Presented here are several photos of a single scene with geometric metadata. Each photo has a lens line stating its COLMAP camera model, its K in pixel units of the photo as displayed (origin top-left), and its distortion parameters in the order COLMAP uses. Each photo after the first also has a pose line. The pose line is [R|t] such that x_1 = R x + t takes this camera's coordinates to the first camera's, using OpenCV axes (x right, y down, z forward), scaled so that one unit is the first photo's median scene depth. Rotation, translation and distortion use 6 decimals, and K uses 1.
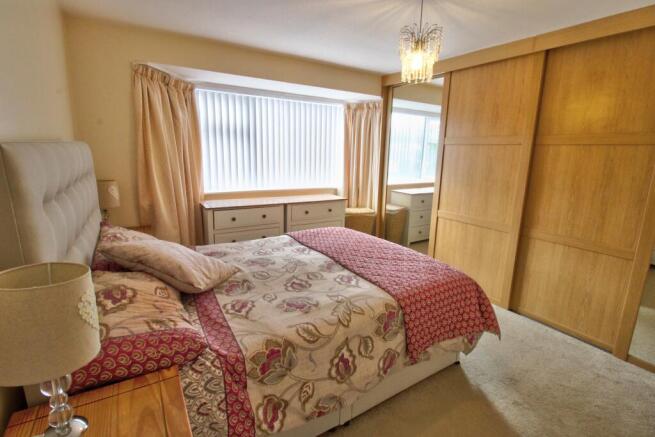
lens RADIAL K [[304.3, 0, 329.1], [0, 304.3, 212.0], [0, 0, 1]] dist [0.000794, -0.013421]
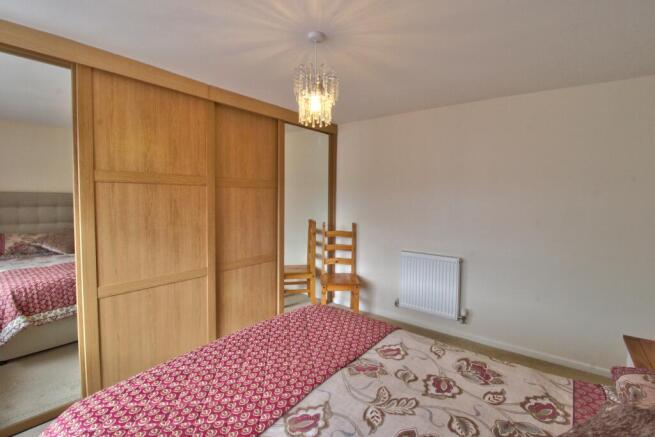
lens RADIAL K [[304.3, 0, 329.1], [0, 304.3, 212.0], [0, 0, 1]] dist [0.000794, -0.013421]
pose [[-0.339965, -0.078879, 0.937124, -0.629712], [0.160612, 0.976967, 0.140499, -0.295319], [-0.926622, 0.198278, -0.319465, 1.333835]]
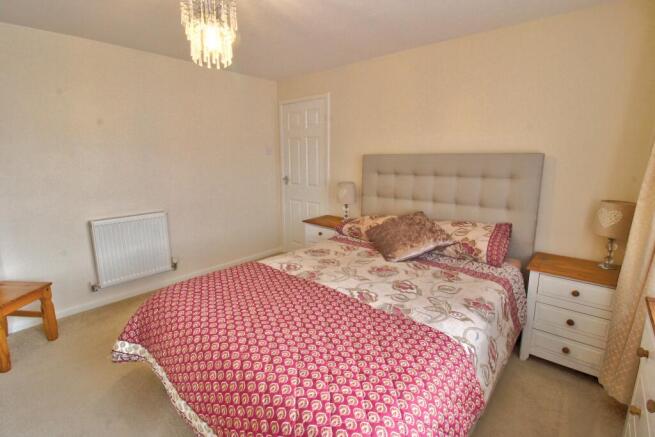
lens RADIAL K [[304.3, 0, 329.1], [0, 304.3, 212.0], [0, 0, 1]] dist [0.000794, -0.013421]
pose [[-0.958628, 0.025542, -0.283515, 0.235913], [-0.081043, 0.930262, 0.357834, -0.384648], [0.272883, 0.366006, -0.889705, 1.954305]]
